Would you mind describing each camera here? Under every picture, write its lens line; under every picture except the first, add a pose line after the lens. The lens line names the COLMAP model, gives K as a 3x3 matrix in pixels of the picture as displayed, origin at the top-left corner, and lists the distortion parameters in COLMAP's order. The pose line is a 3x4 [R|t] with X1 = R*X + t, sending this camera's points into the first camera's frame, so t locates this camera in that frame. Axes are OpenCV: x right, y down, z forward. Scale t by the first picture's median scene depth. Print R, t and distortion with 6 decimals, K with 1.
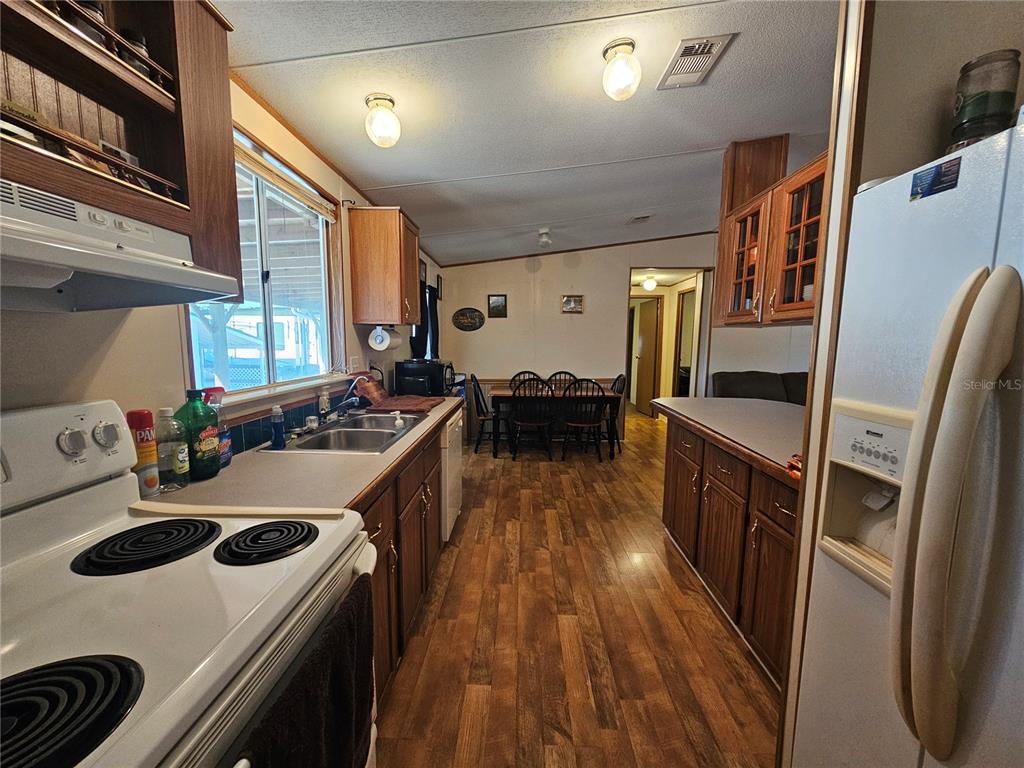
lens RADIAL K [[415.9, 0, 510.4], [0, 415.9, 394.0], [0, 0, 1]] dist [-0.001393, -0.000341]
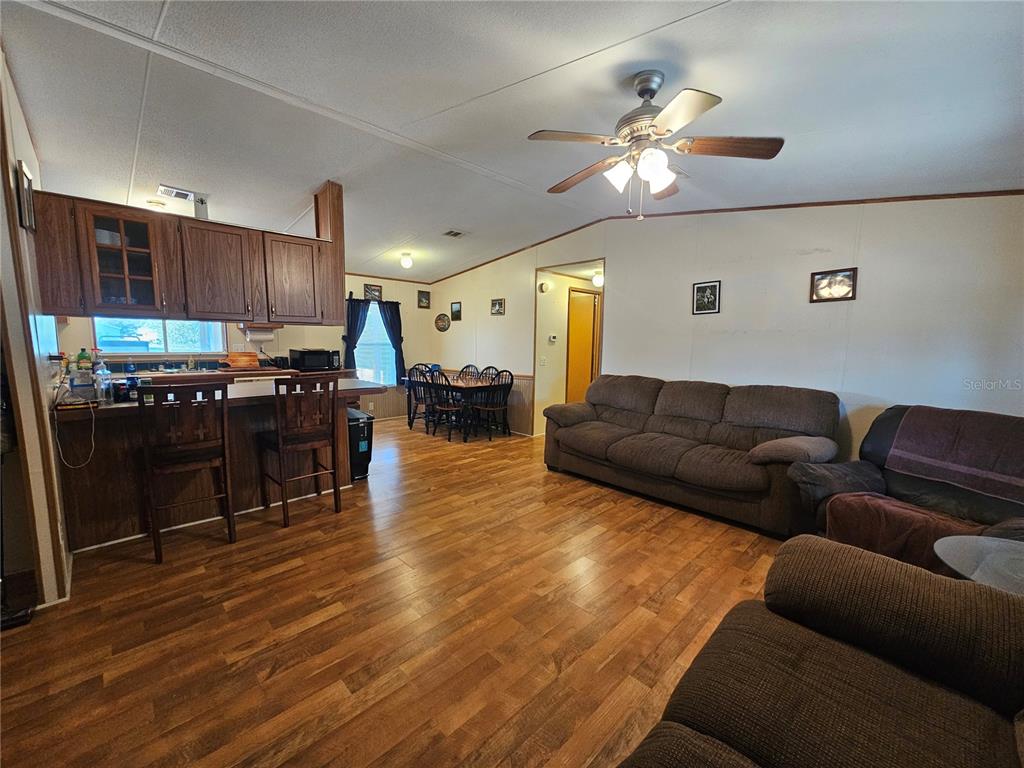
lens RADIAL K [[415.9, 0, 510.4], [0, 415.9, 394.0], [0, 0, 1]] dist [-0.001393, -0.000341]
pose [[0.732237, 0.092247, -0.674773, 2.278510], [-0.091076, 0.995148, 0.037212, -0.060634], [0.674932, 0.034208, 0.737086, 0.469749]]
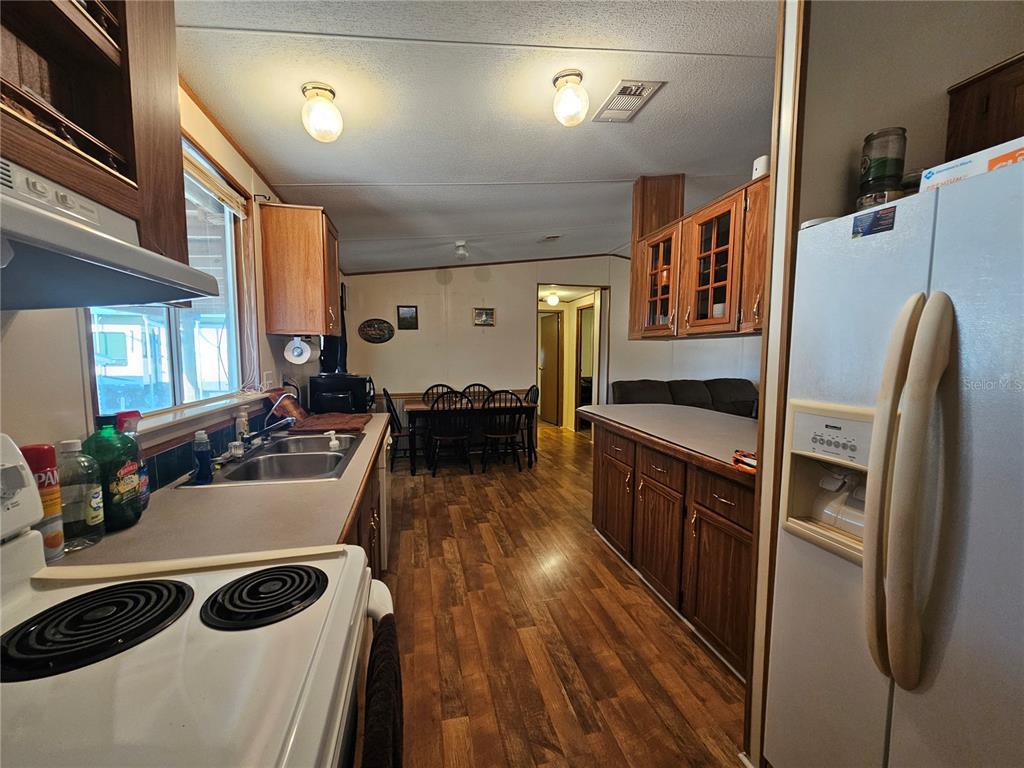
lens RADIAL K [[415.9, 0, 510.4], [0, 415.9, 394.0], [0, 0, 1]] dist [-0.001393, -0.000341]
pose [[0.966250, -0.028537, 0.256022, -0.126385], [0.036323, 0.999009, -0.025734, -0.001480], [-0.255034, 0.034165, 0.966328, 0.027355]]
